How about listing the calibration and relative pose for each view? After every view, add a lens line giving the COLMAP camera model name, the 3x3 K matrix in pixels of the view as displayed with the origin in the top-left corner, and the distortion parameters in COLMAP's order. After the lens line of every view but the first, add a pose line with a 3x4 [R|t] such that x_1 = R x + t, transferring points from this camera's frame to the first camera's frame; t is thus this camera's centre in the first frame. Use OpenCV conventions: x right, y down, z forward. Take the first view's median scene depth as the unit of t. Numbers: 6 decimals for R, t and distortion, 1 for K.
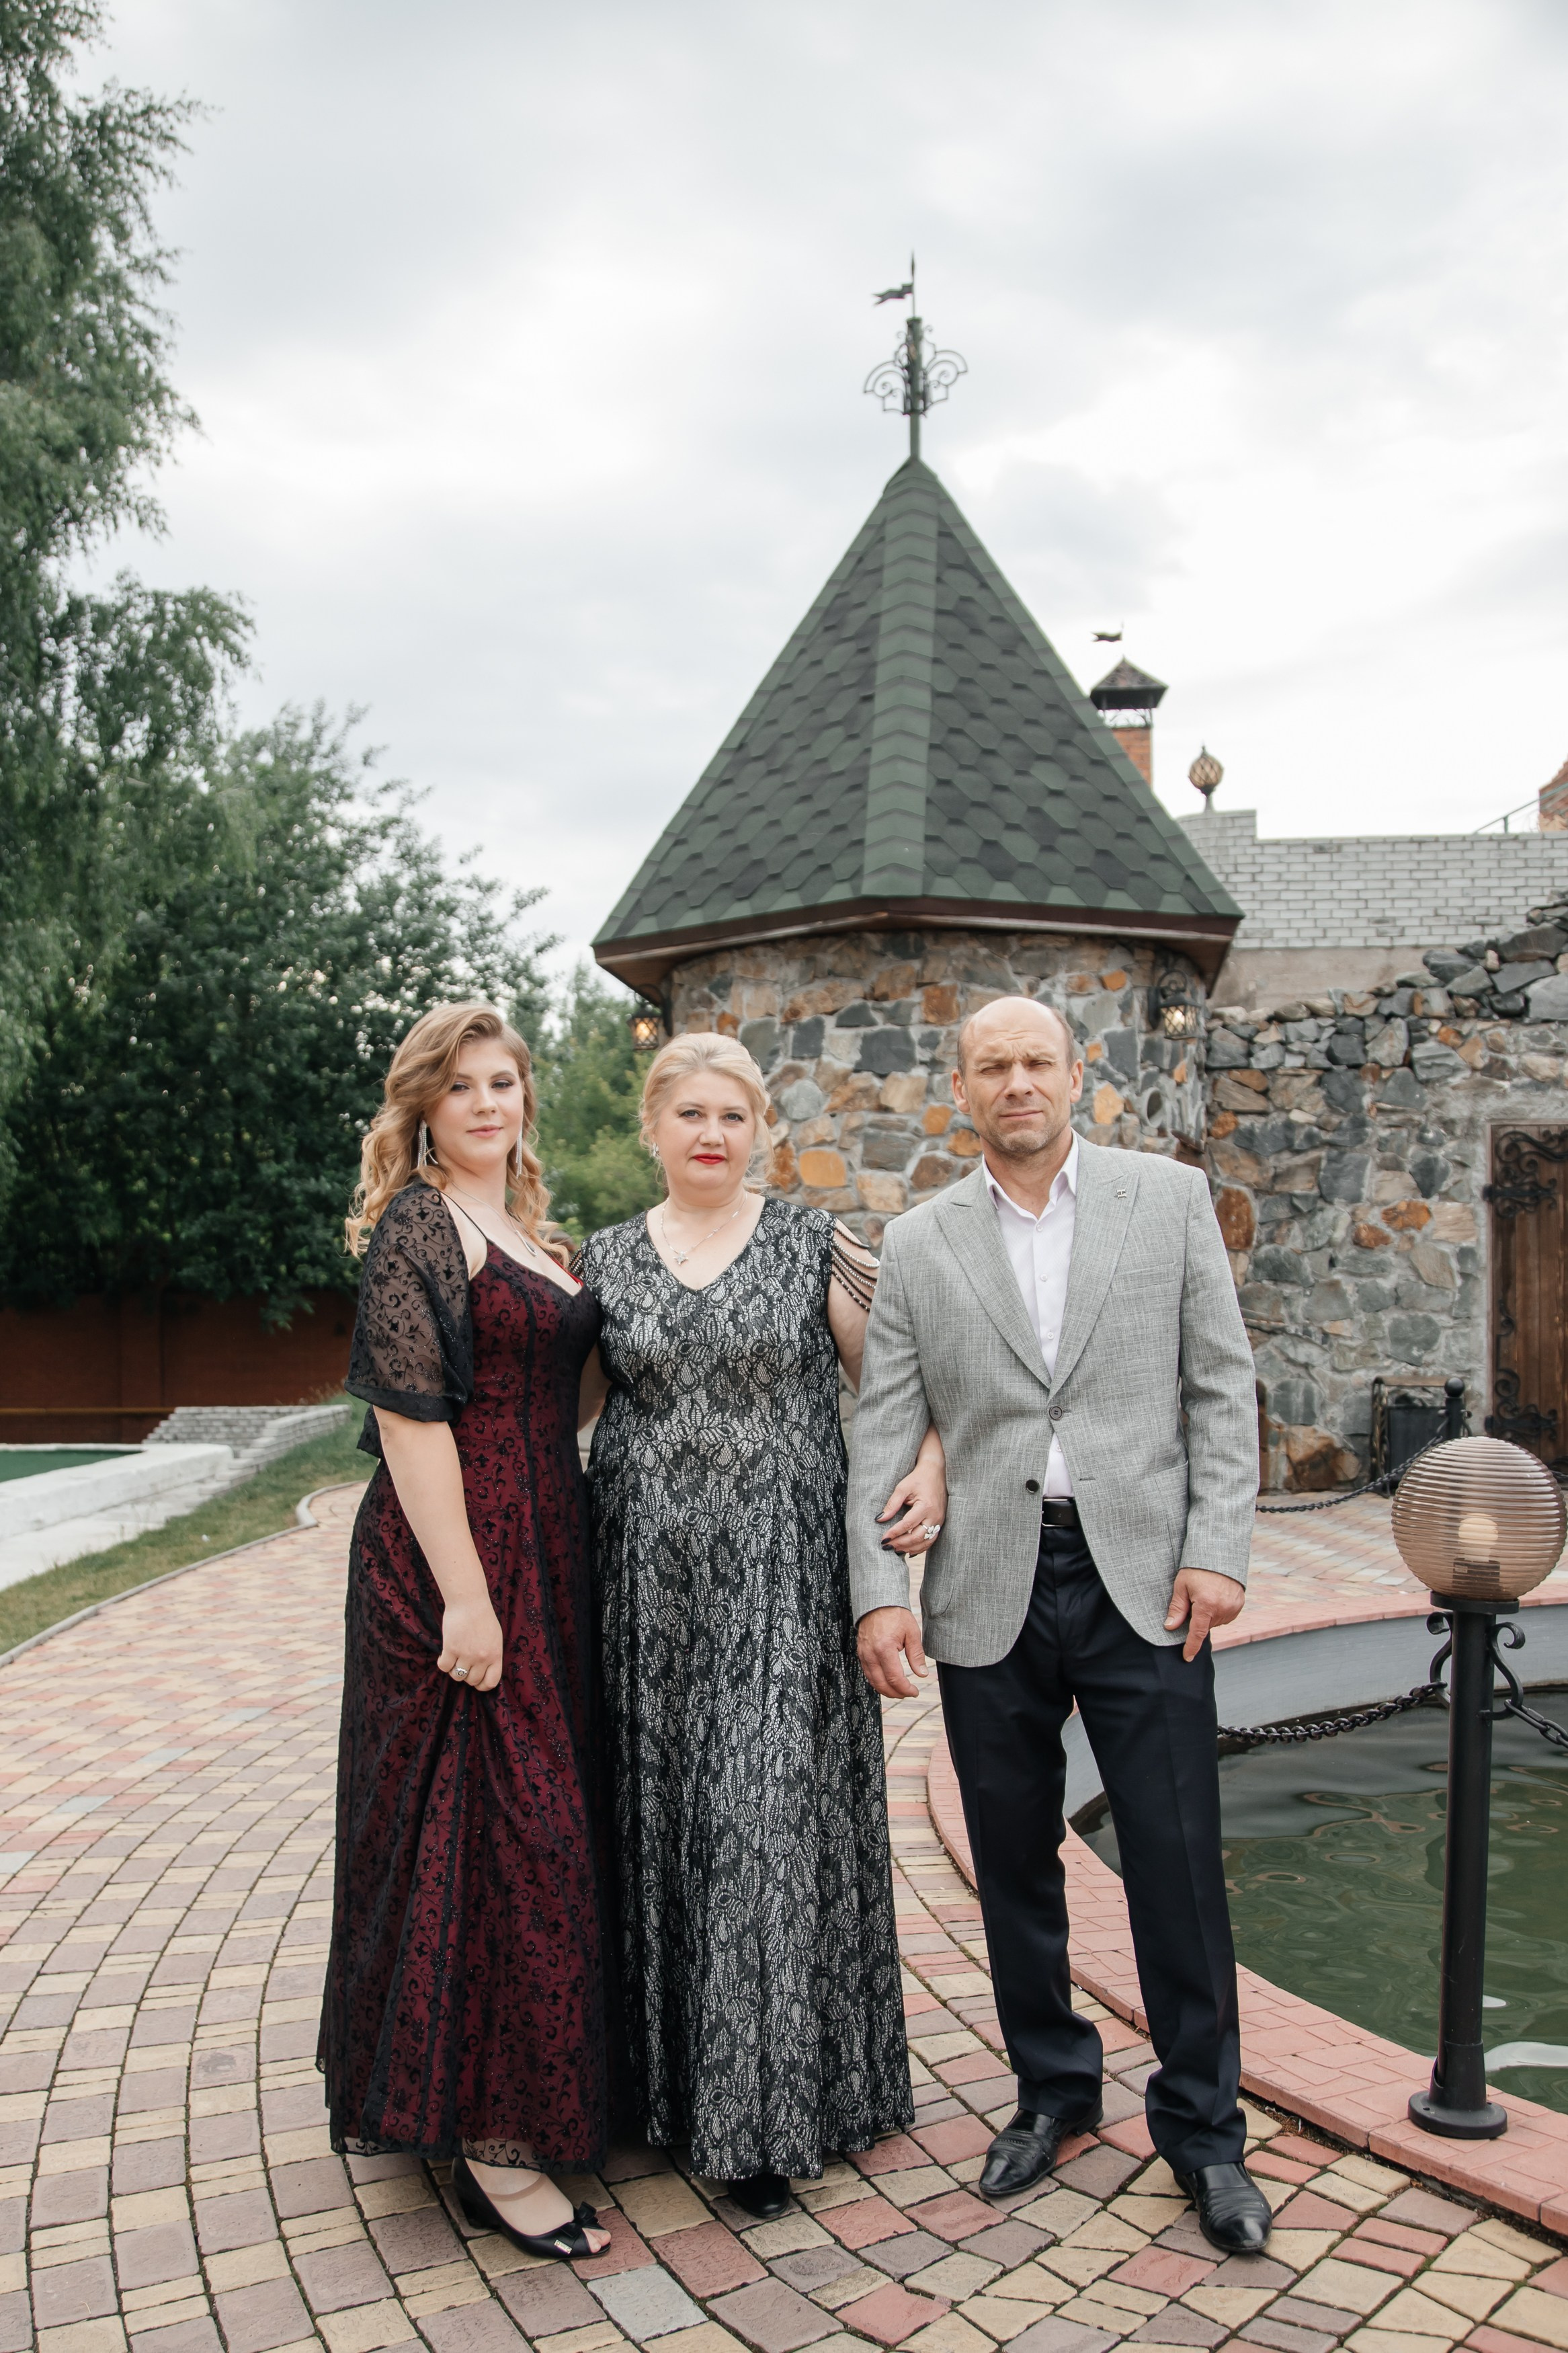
lens RADIAL K [[2094.5, 0, 682.8], [0, 2094.5, 1295.6], [0, 0, 1]] dist [-0.080114, 0.095265]
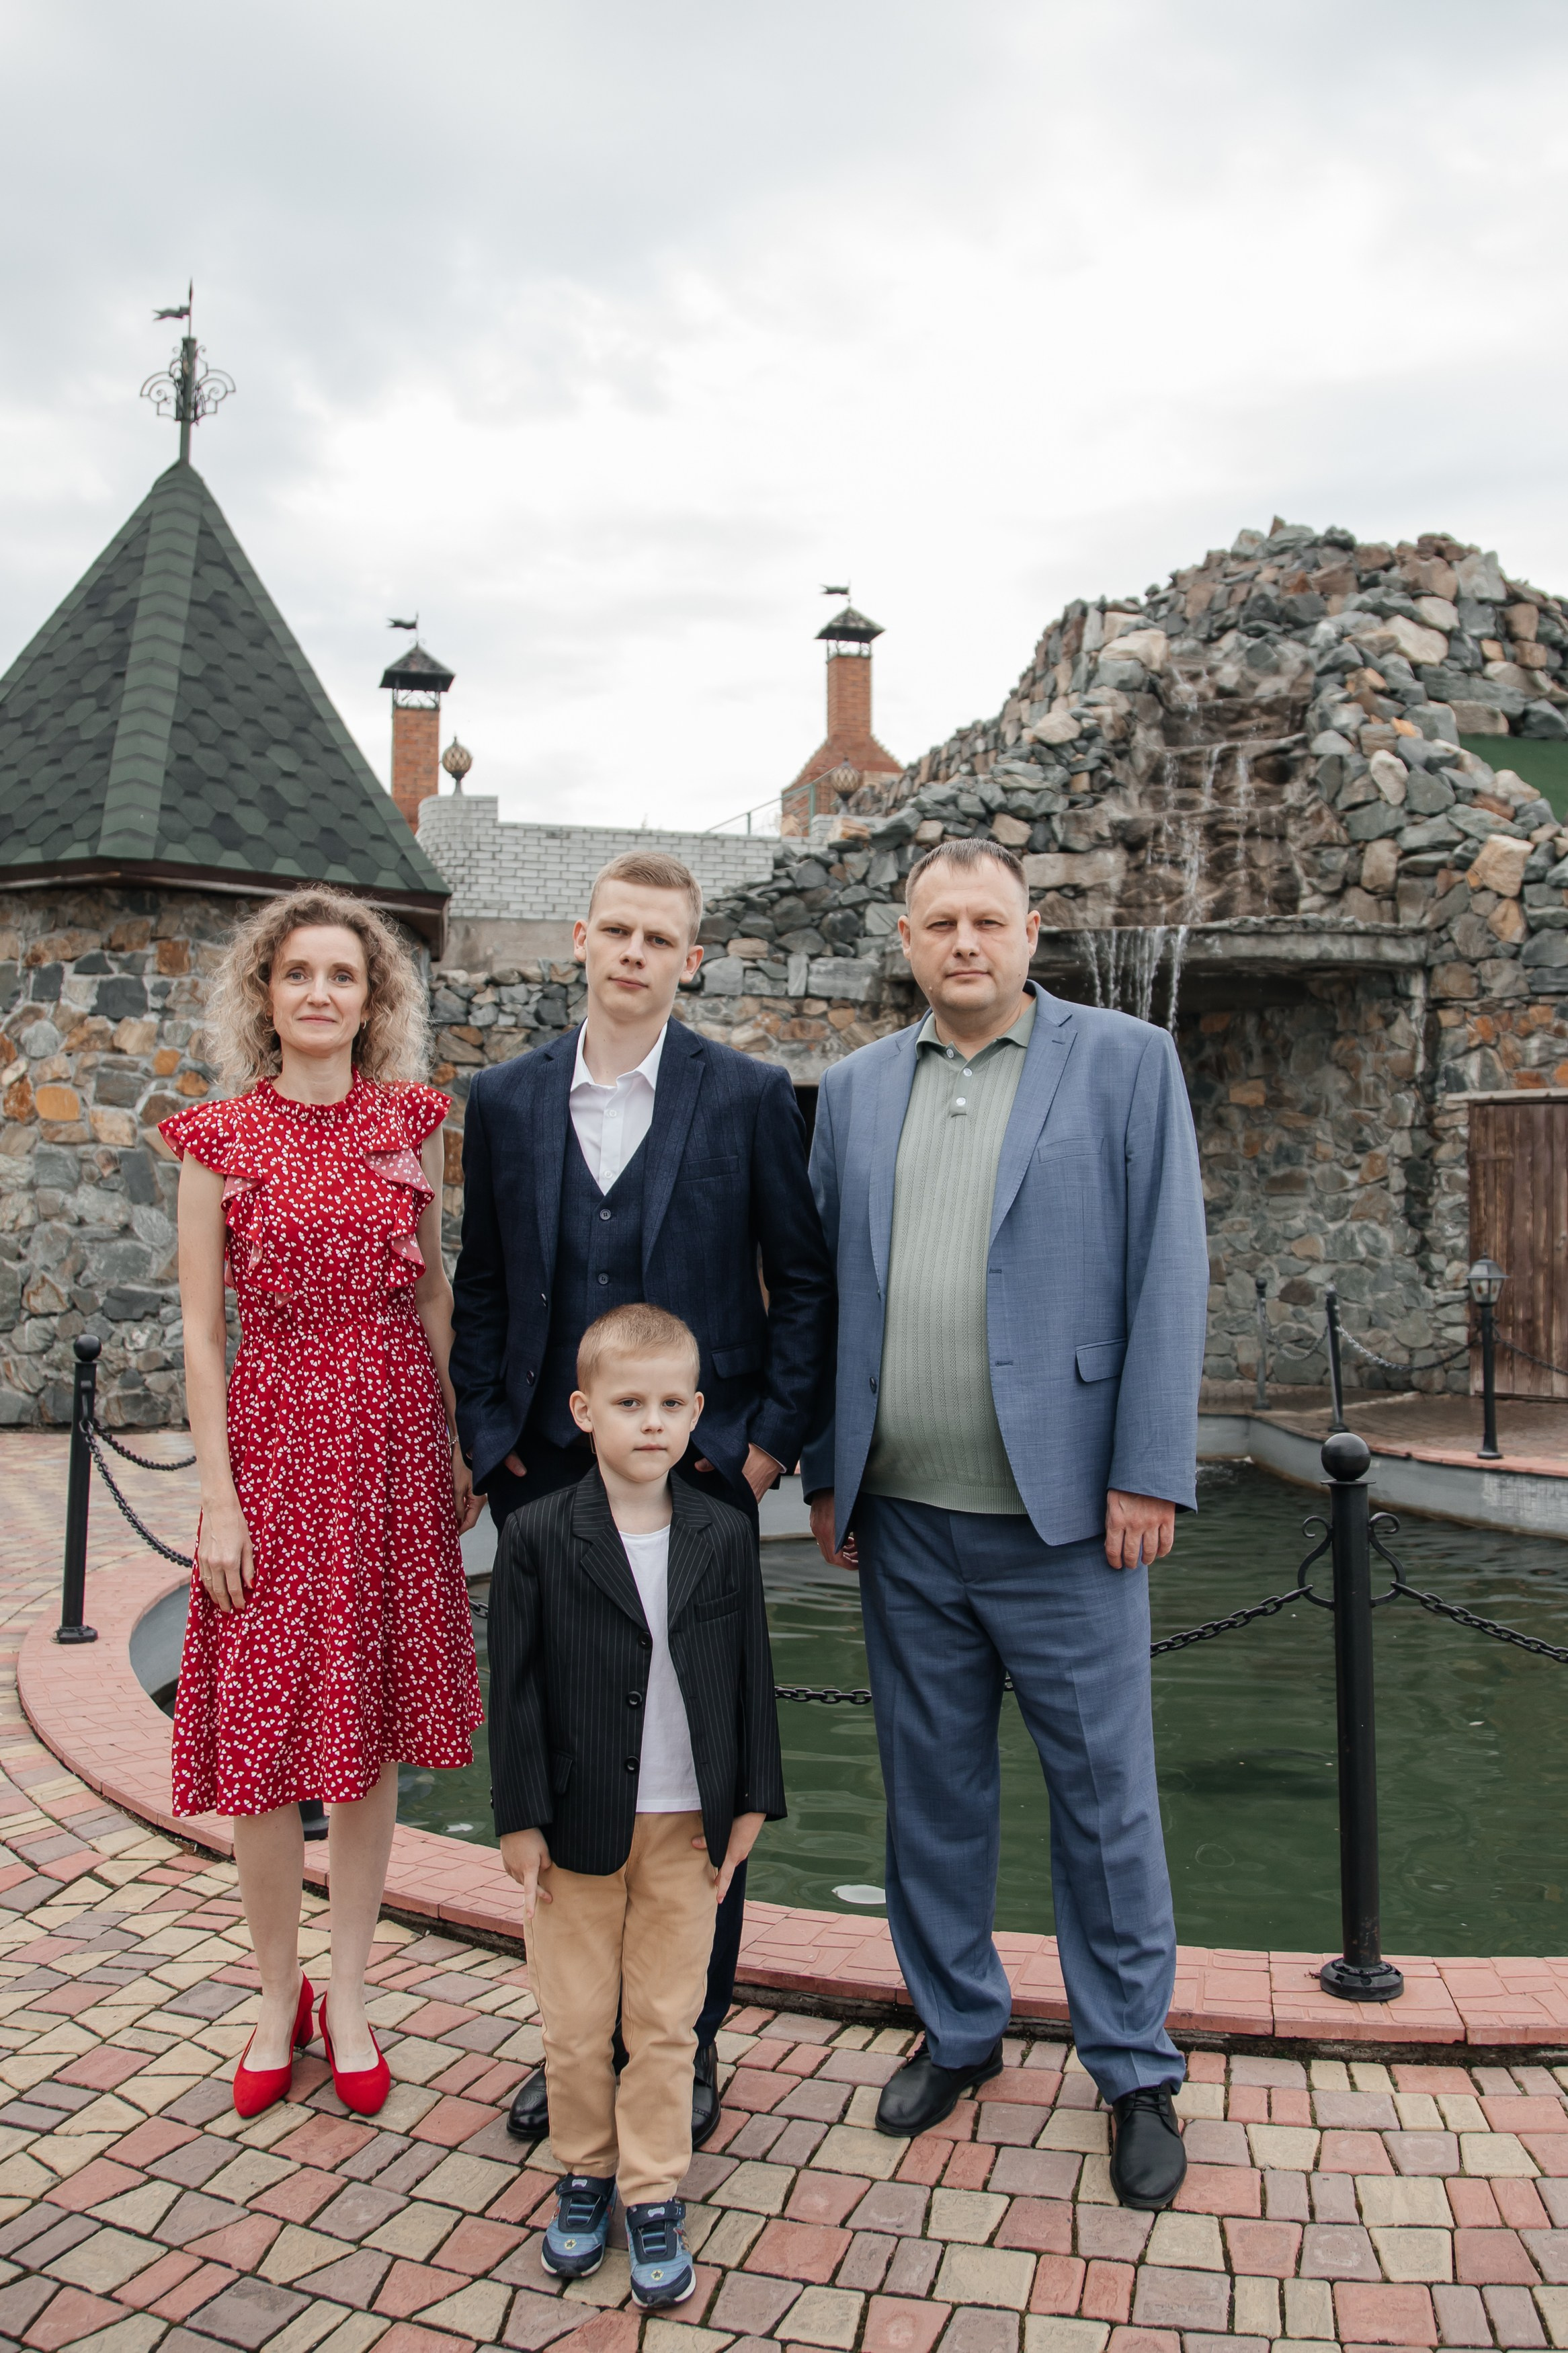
lens RADIAL K [[2009.9, 0, 865.3], [0, 2009.9, 1143.7], [0, 0, 1]] dist [-0.130307, 0.084713]
pose [[0.921735, 0.023100, 0.387132, 0.053042], [-0.007200, 0.999072, -0.042470, 0.000374], [-0.387754, 0.036359, 0.921046, -0.089593]]
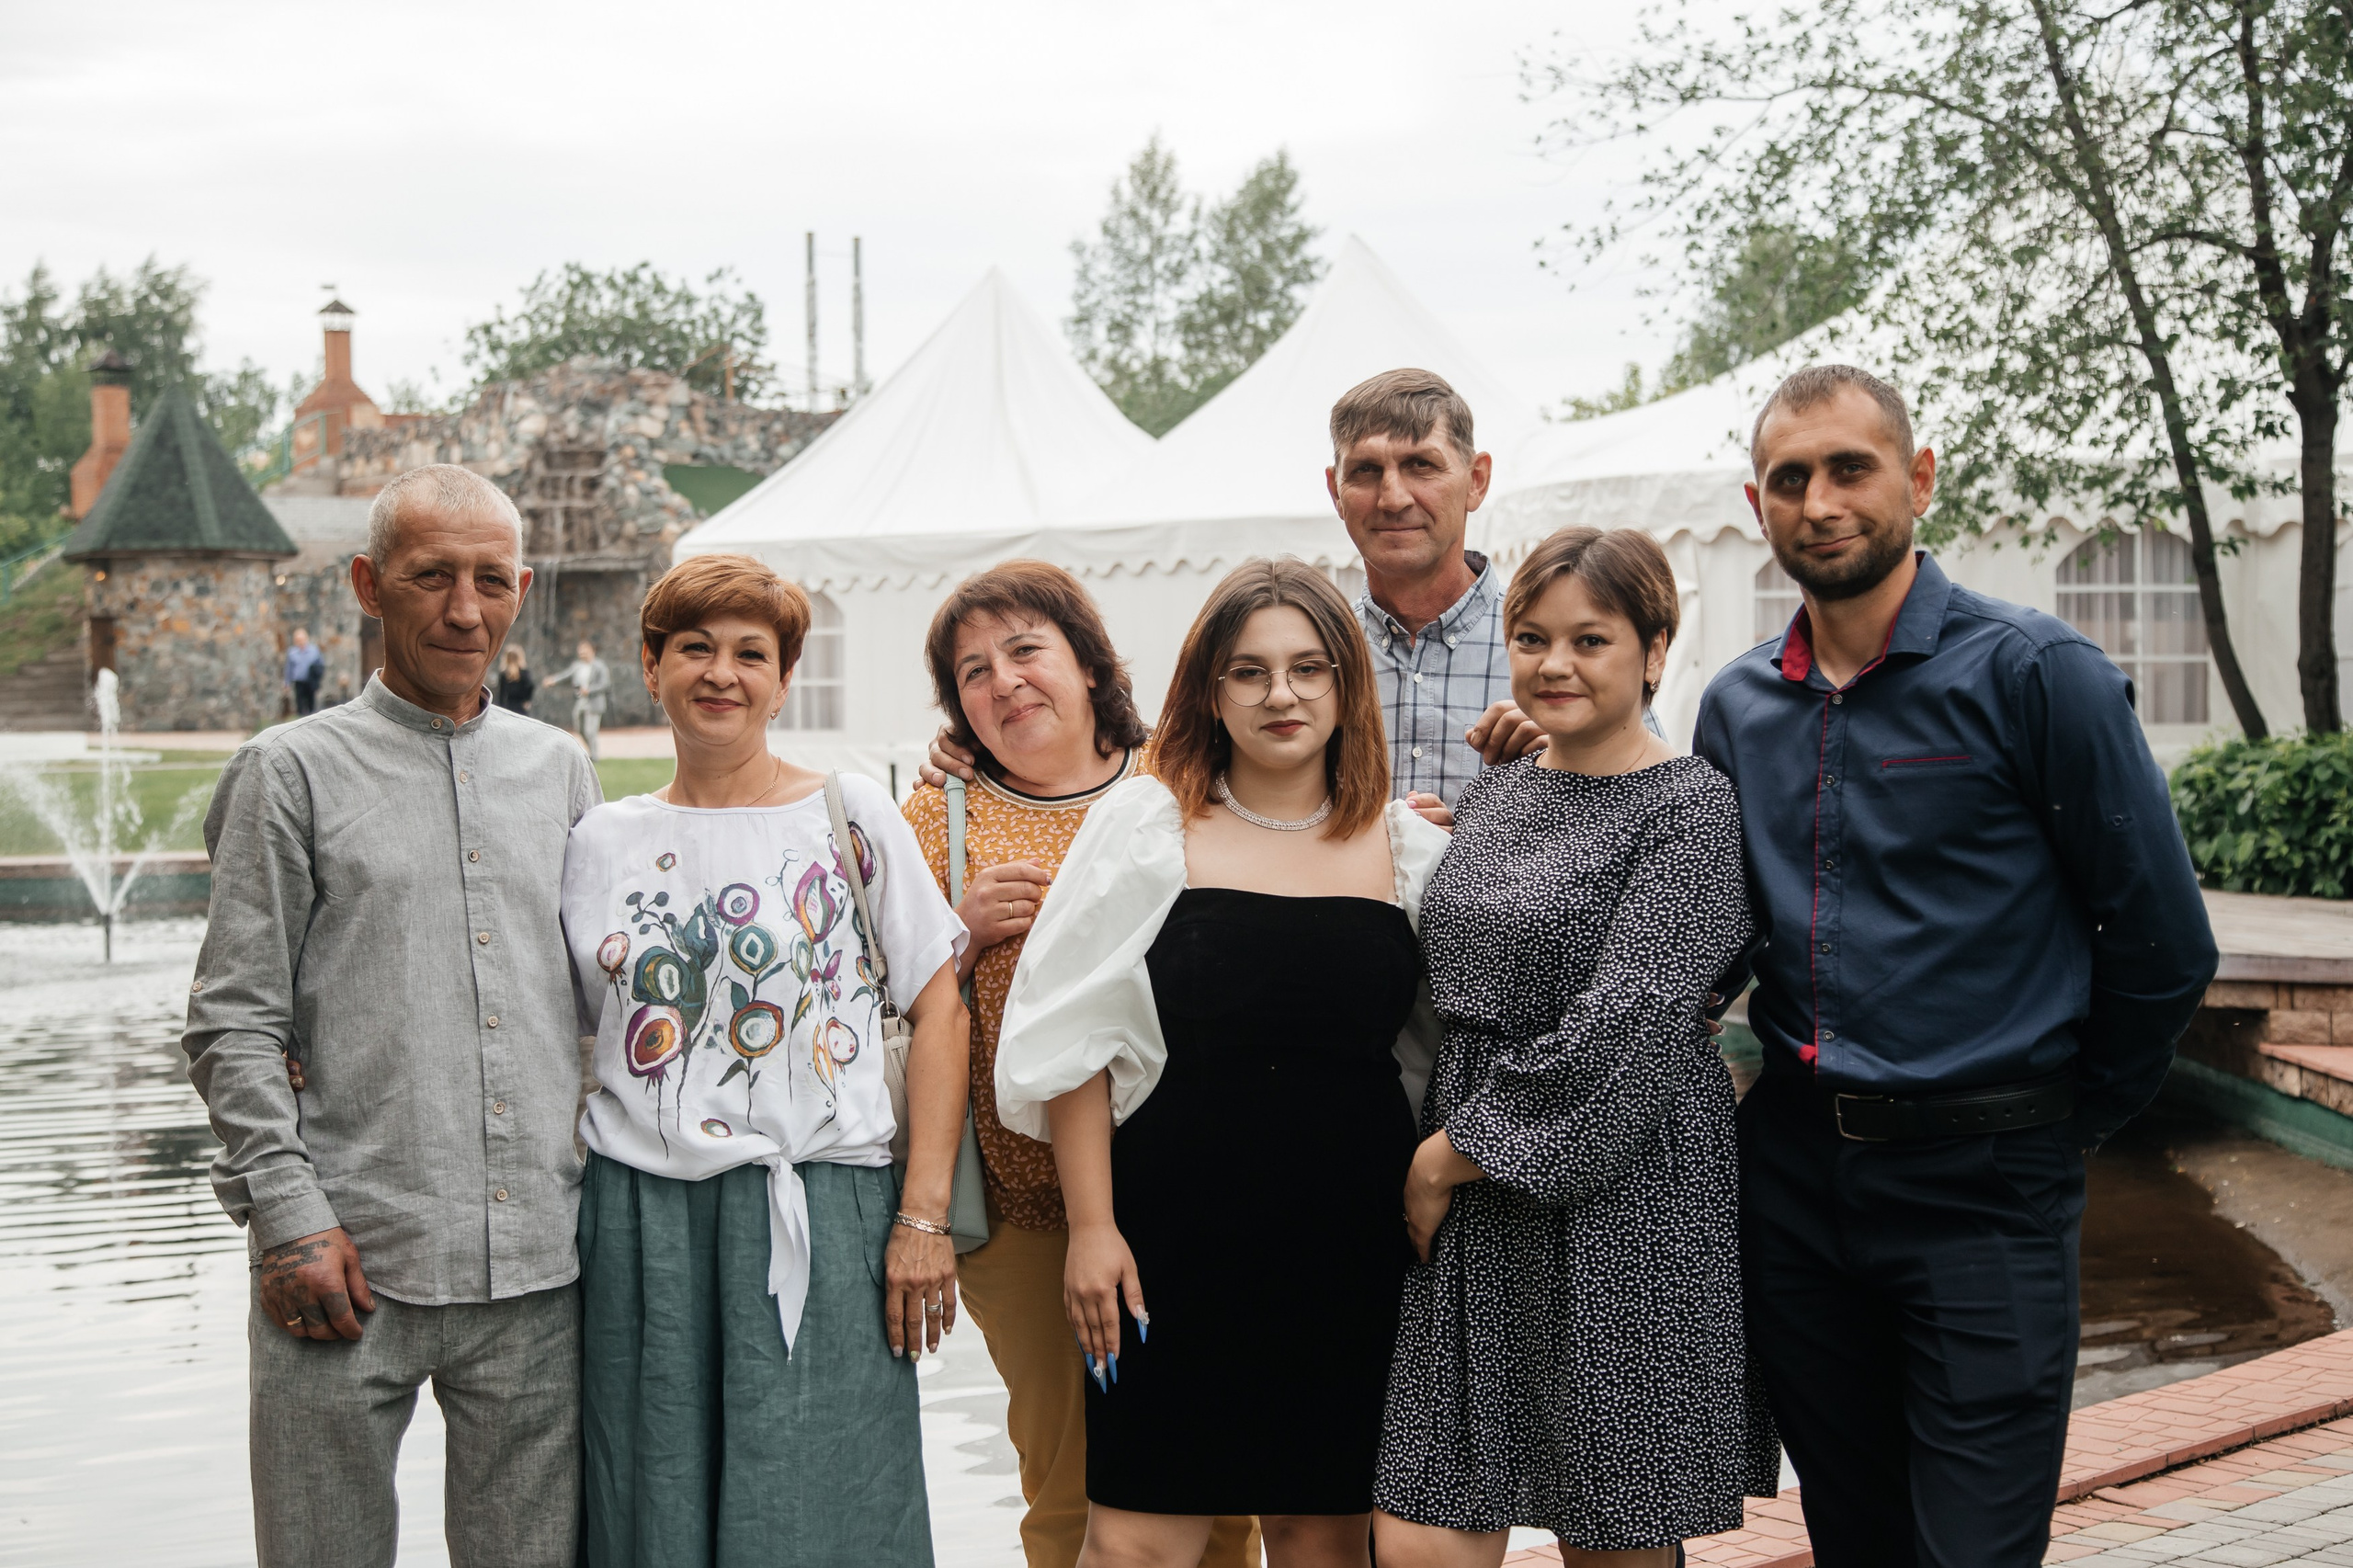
lens RADIAL K [[3474.3, 0, 1174.1], [0, 3474.3, 790.9], [0, 0, 1]] dist [0.142480, -0.078284]
pose [[0.734198, -0.020319, 0.678632, -2.310308], [0.011015, 0.999777, 0.018017, 0.105820], [-0.678846, -0.005753, 0.734258, -3.729106]]
